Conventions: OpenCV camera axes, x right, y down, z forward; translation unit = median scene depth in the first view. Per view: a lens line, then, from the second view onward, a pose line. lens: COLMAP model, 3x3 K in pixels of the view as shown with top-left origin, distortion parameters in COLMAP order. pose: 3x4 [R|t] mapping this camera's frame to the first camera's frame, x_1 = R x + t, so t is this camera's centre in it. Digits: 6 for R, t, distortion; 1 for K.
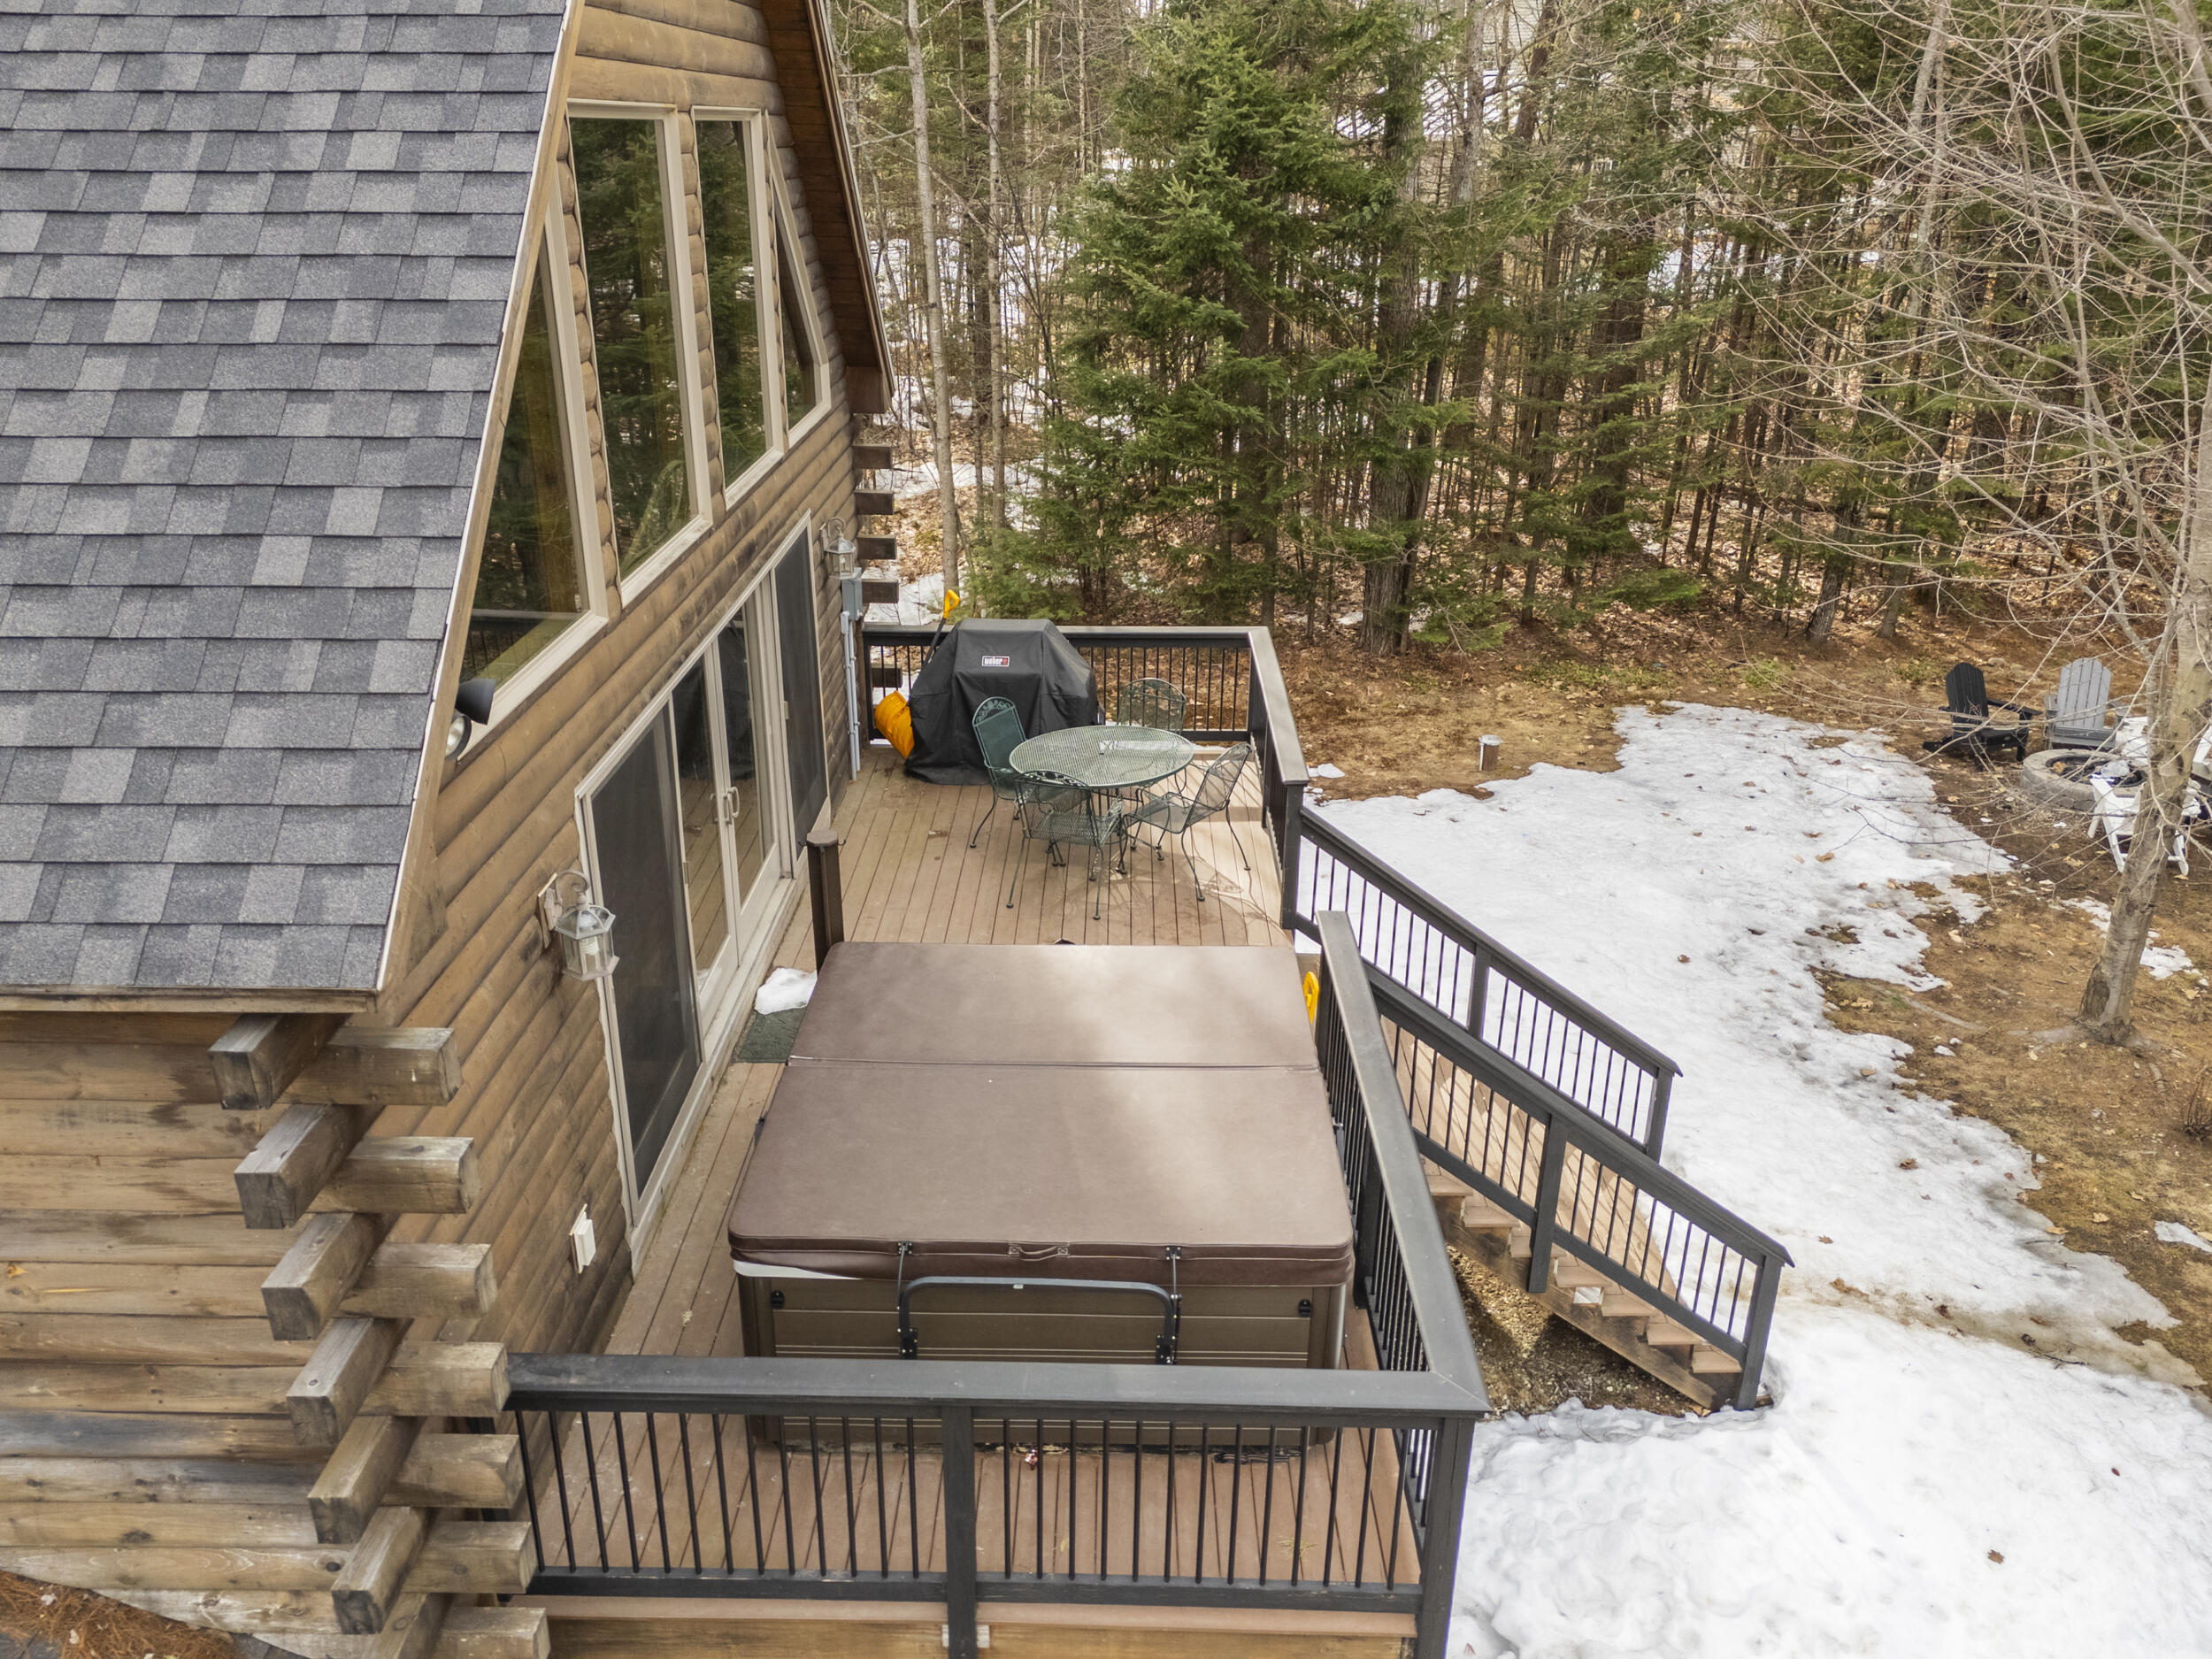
lens RADIAL K [[1627.4, 0, 1097.5], [0, 1627.4, 844.9], [0, 0, 1]] dist [0.099161, -0.104922]
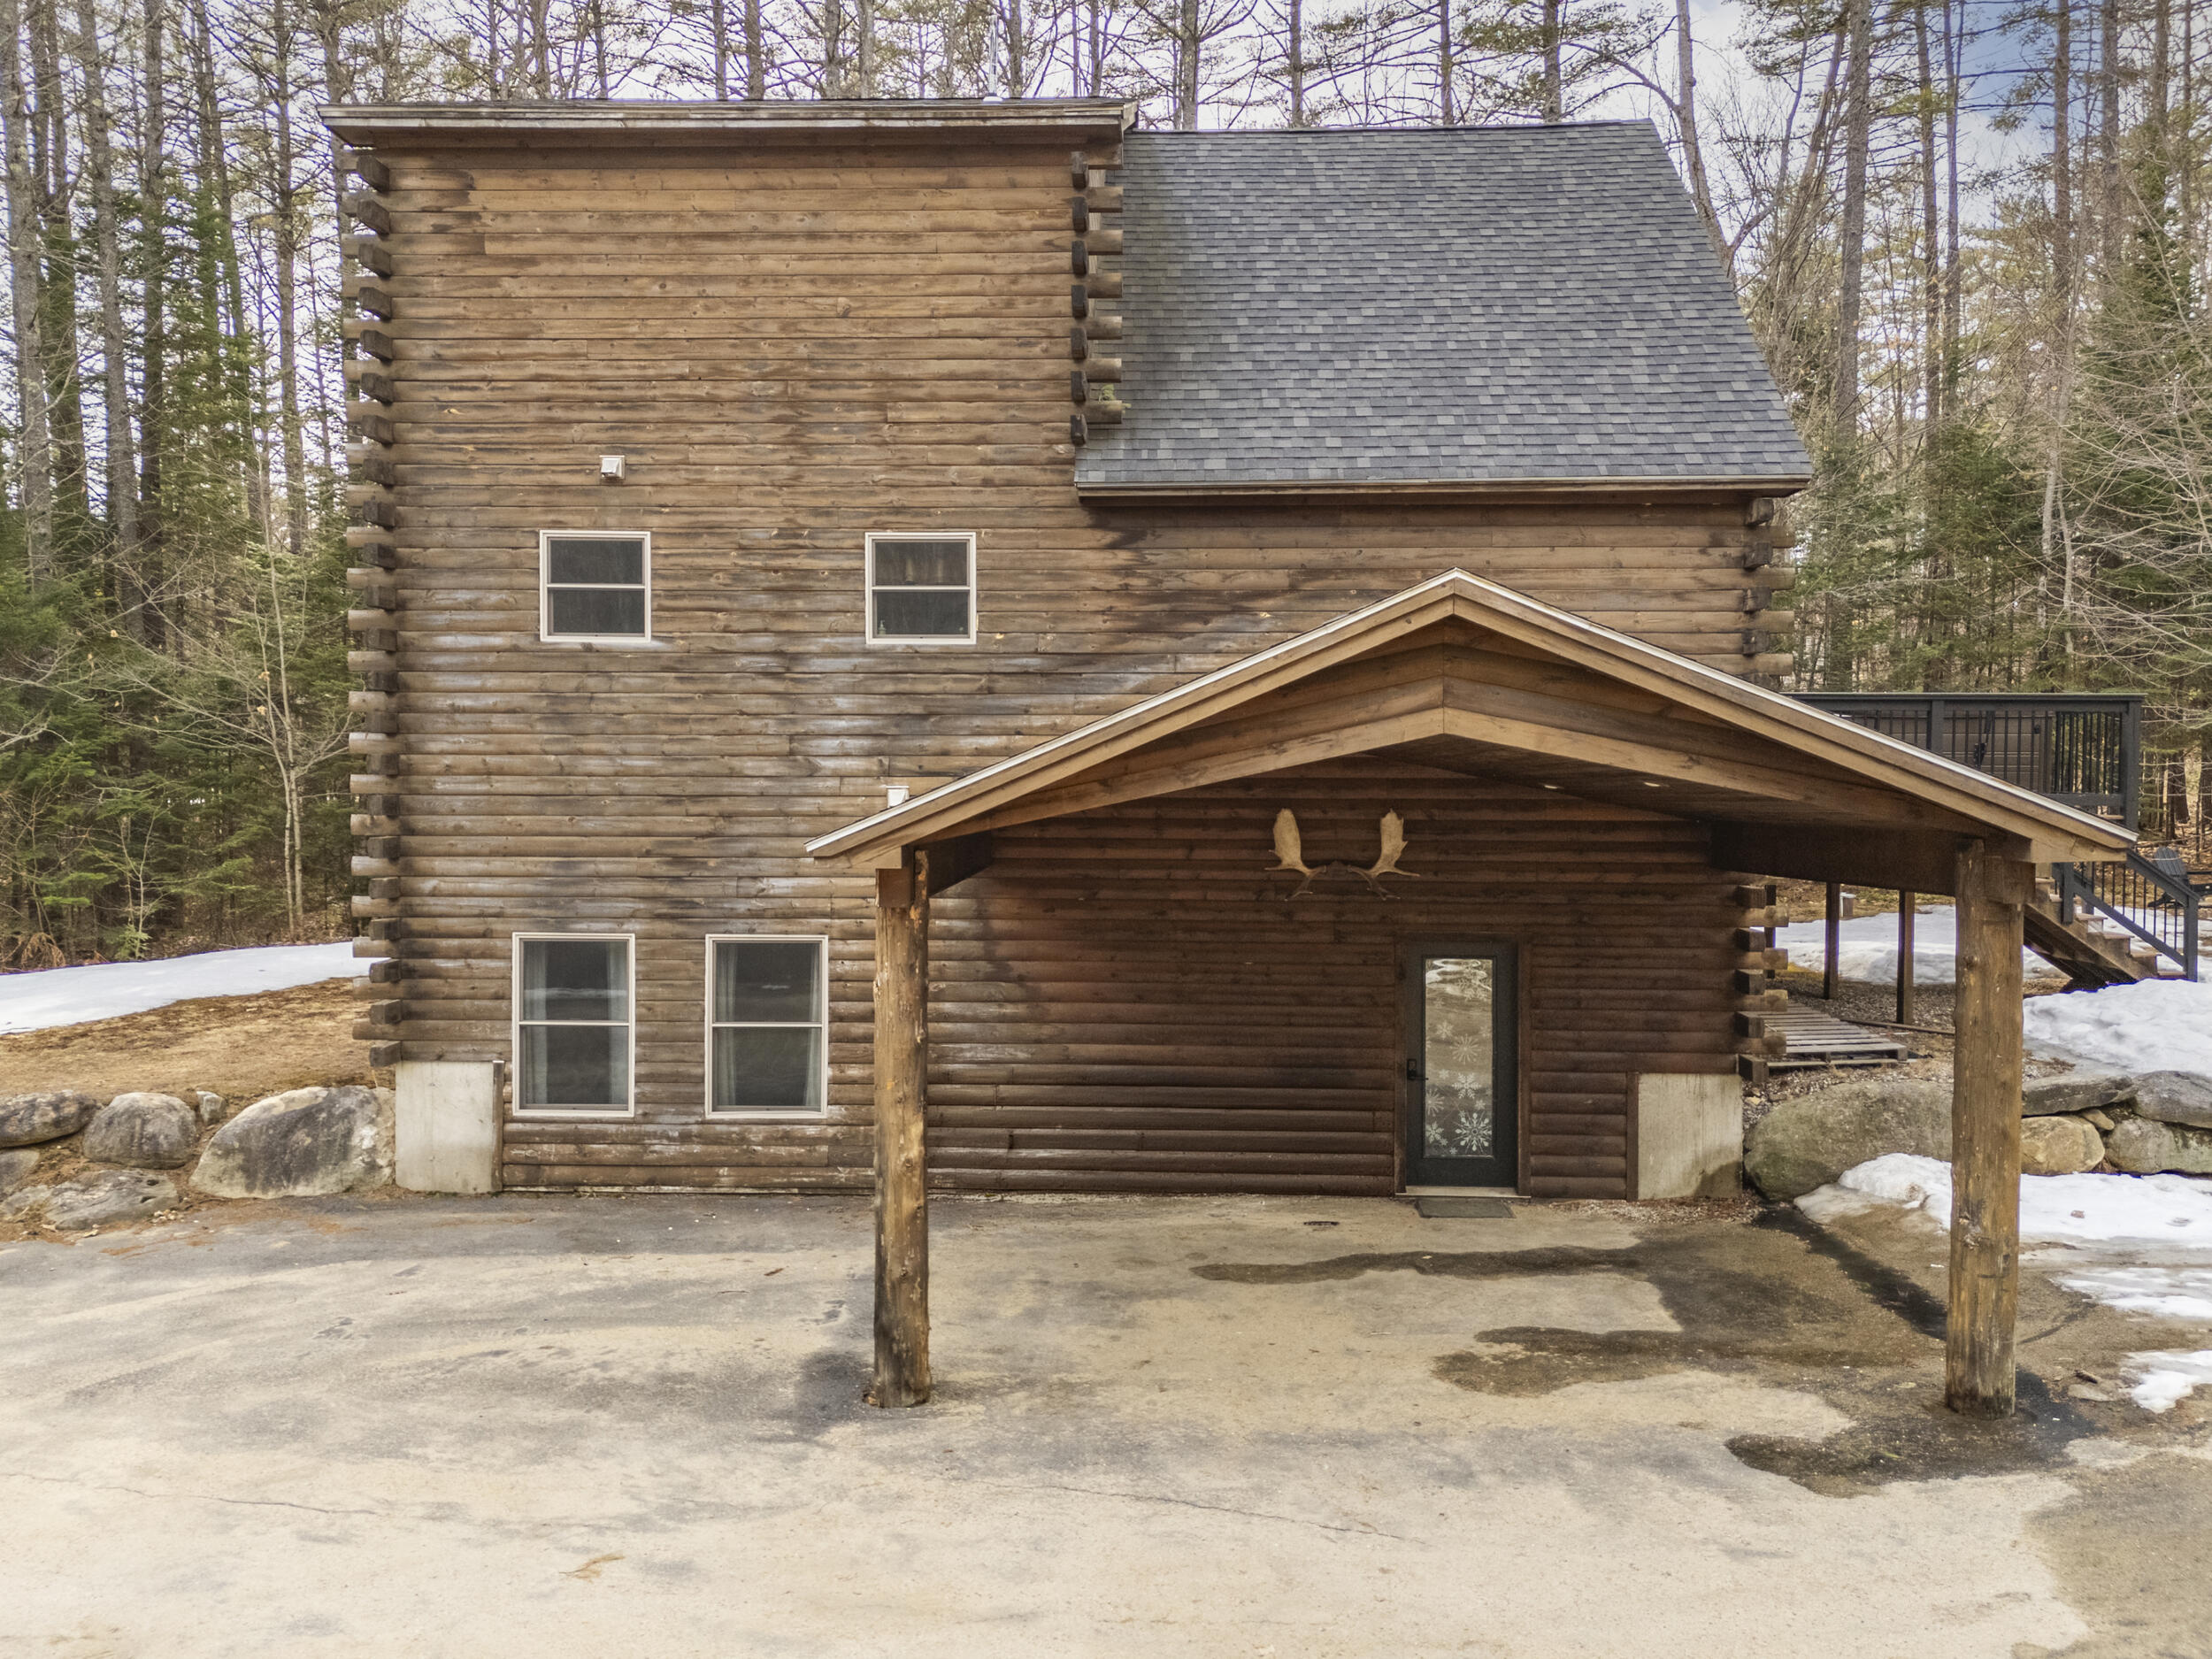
lens RADIAL K [[1609.8, 0, 1100.5], [0, 1609.8, 862.3], [0, 0, 1]] dist [0.065712, -0.055131]
pose [[0.999780, -0.001350, -0.020909, -0.728941], [-0.006331, 0.931809, -0.362893, 0.809770], [0.019973, 0.362946, 0.931596, -0.722060]]
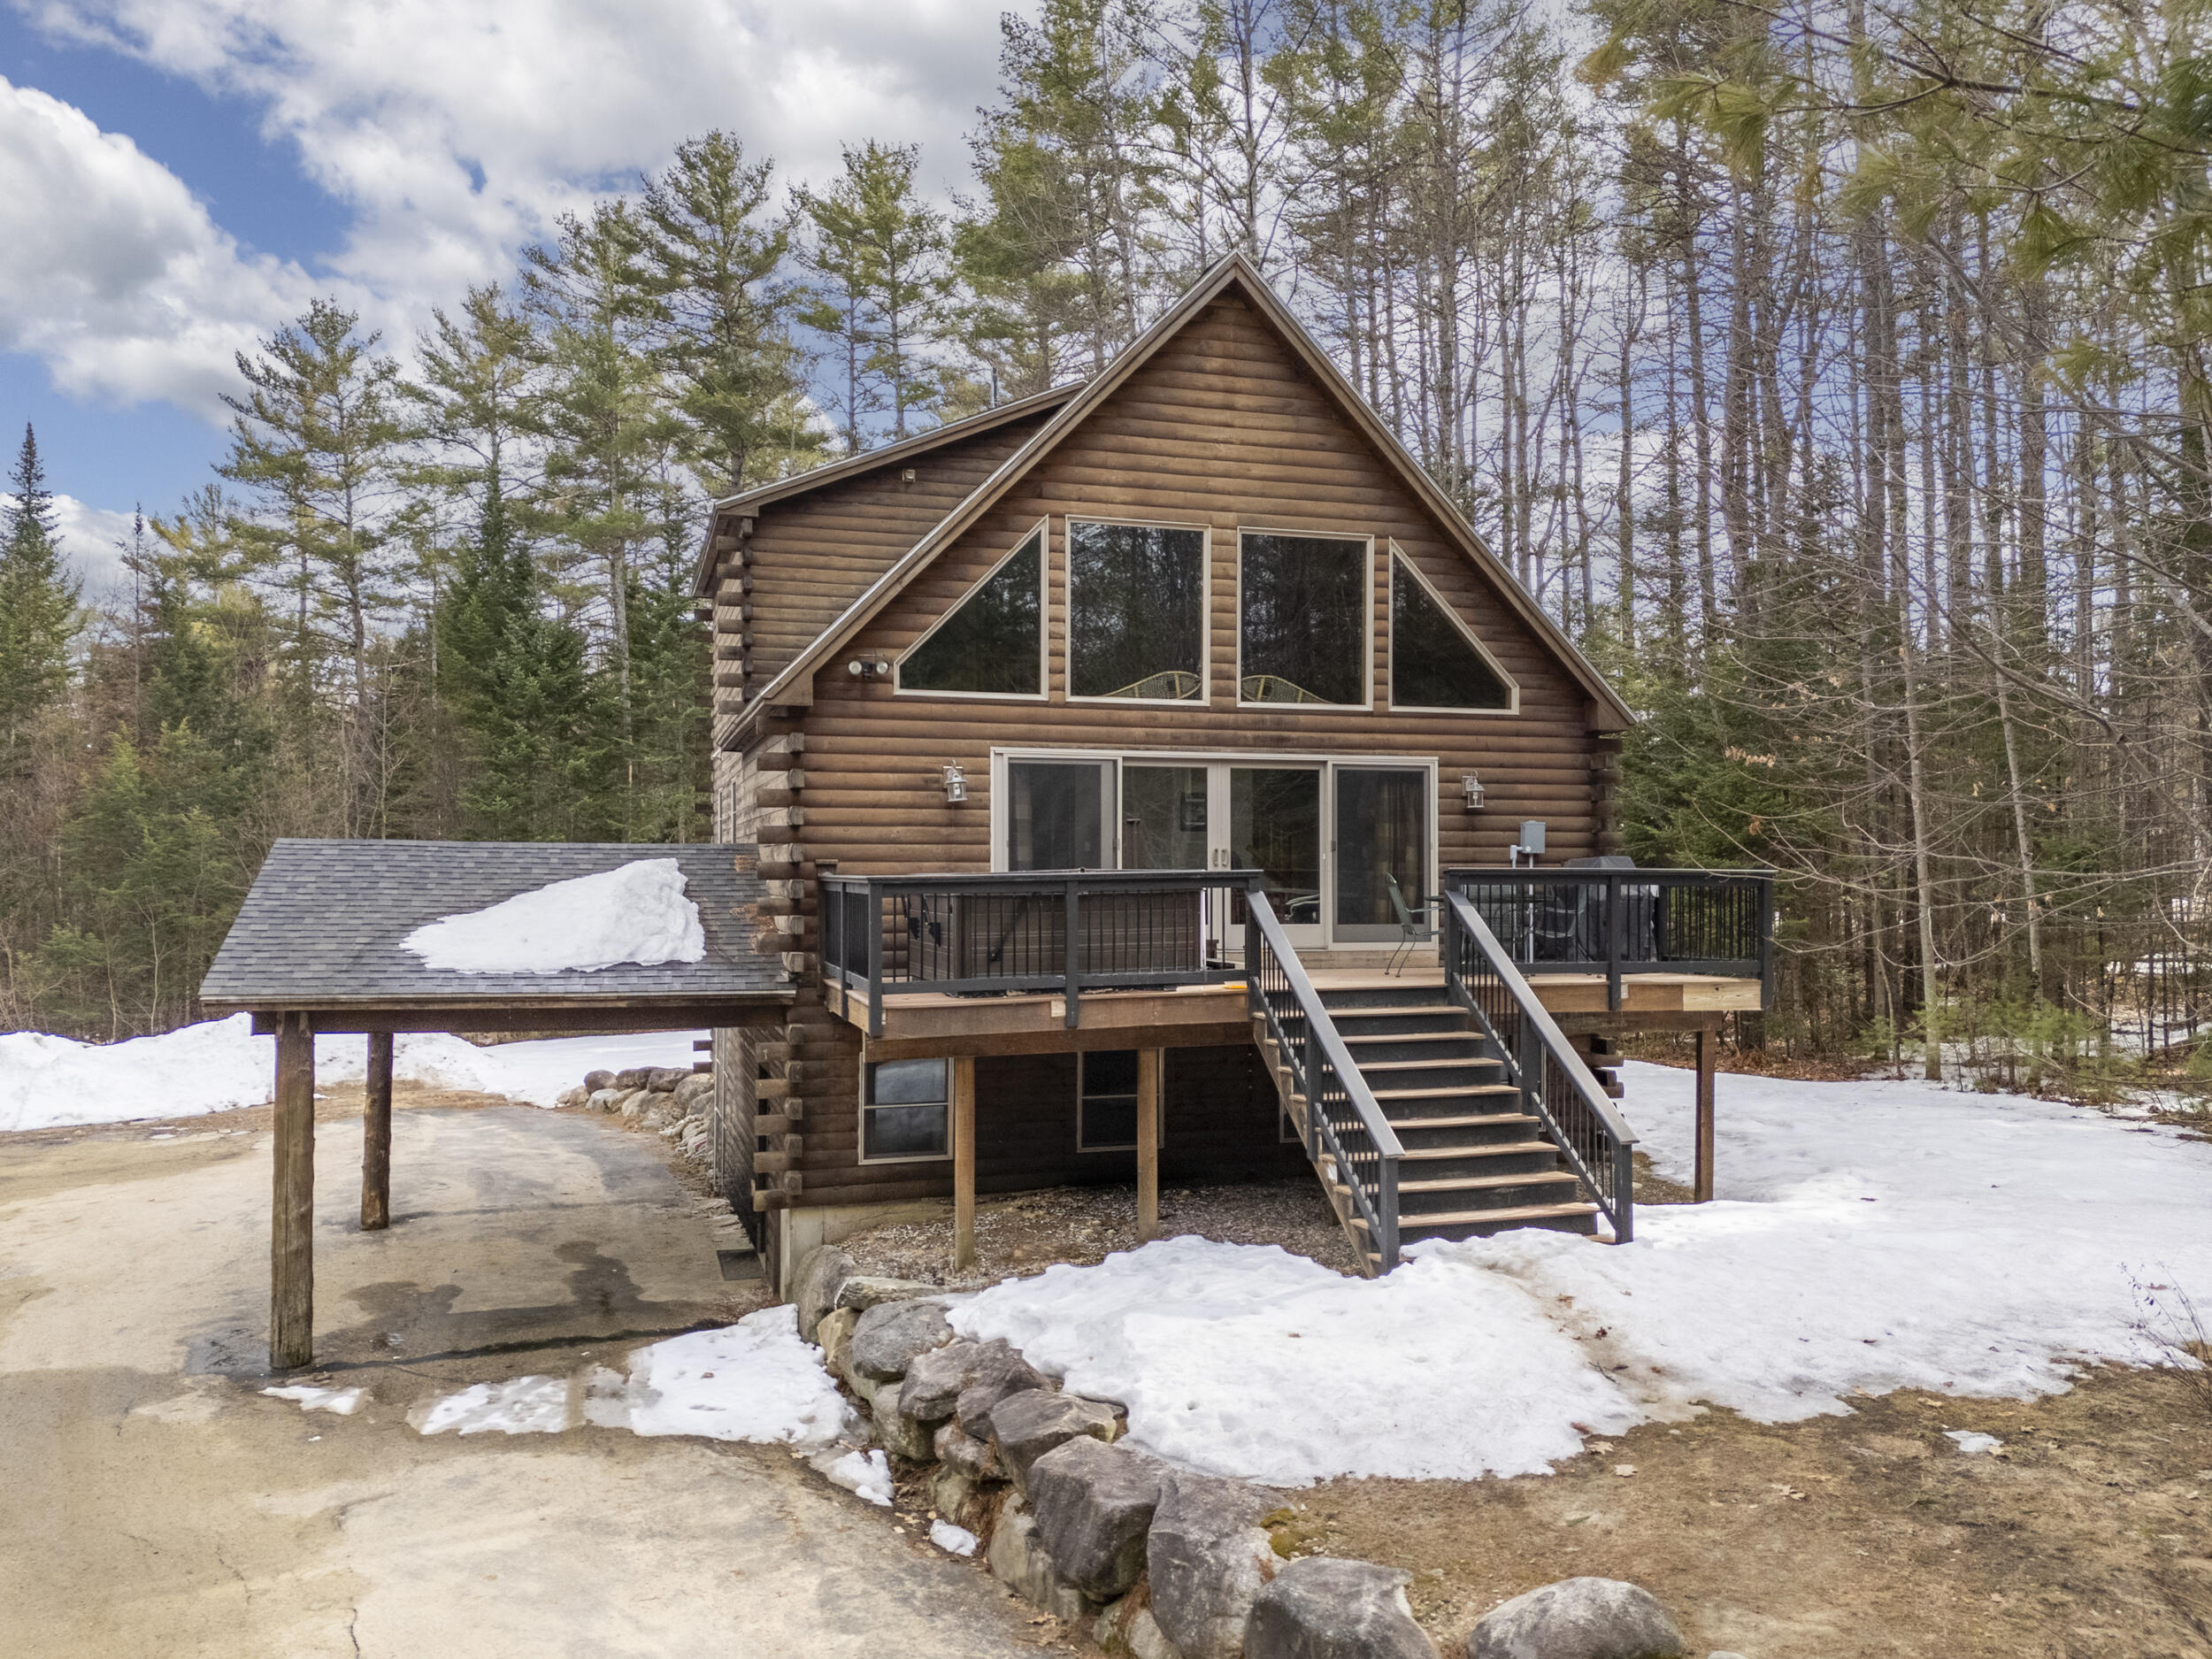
lens RADIAL K [[1627.4, 0, 1097.5], [0, 1627.4, 844.9], [0, 0, 1]] dist [0.099161, -0.104922]
pose [[0.299144, -0.028052, -0.953796, 1.412739], [-0.382884, 0.912040, -0.146910, 0.274138], [0.874021, 0.409141, 0.262090, 0.331819]]
